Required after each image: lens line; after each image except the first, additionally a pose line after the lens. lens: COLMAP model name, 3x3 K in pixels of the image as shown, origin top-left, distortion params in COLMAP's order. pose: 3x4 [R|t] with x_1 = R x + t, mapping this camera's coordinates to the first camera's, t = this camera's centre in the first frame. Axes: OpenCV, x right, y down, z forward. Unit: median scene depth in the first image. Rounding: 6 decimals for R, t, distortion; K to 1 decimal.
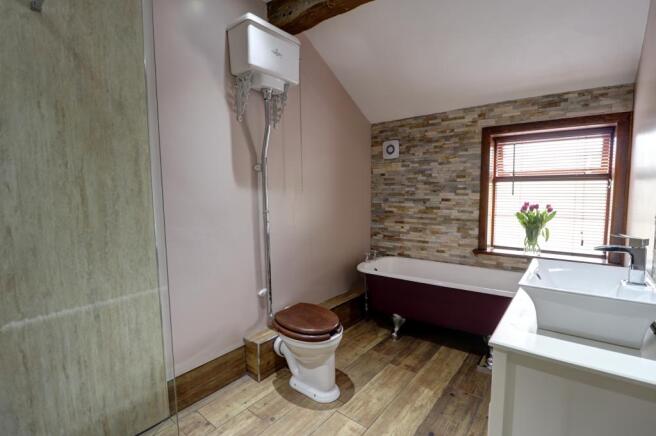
lens RADIAL K [[307.4, 0, 329.5], [0, 307.4, 218.2], [0, 0, 1]] dist [-0.004131, -0.002212]
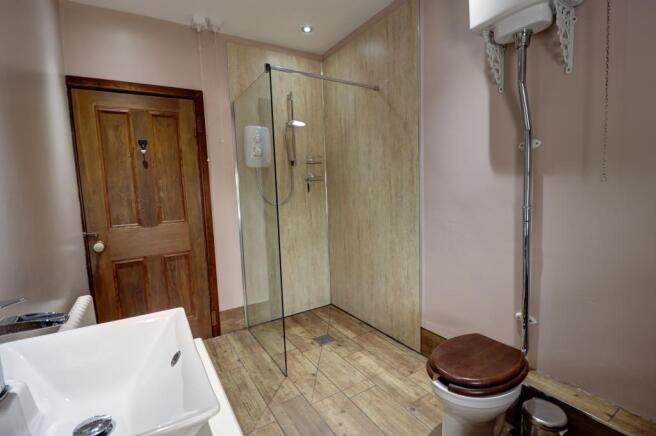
lens RADIAL K [[307.4, 0, 329.2], [0, 307.4, 217.5], [0, 0, 1]] dist [-0.004131, -0.002212]
pose [[-0.338285, 0.122863, -0.932989, 0.842539], [-0.035738, 0.989048, 0.143204, -0.115151], [0.940365, 0.081787, -0.330189, 1.115633]]
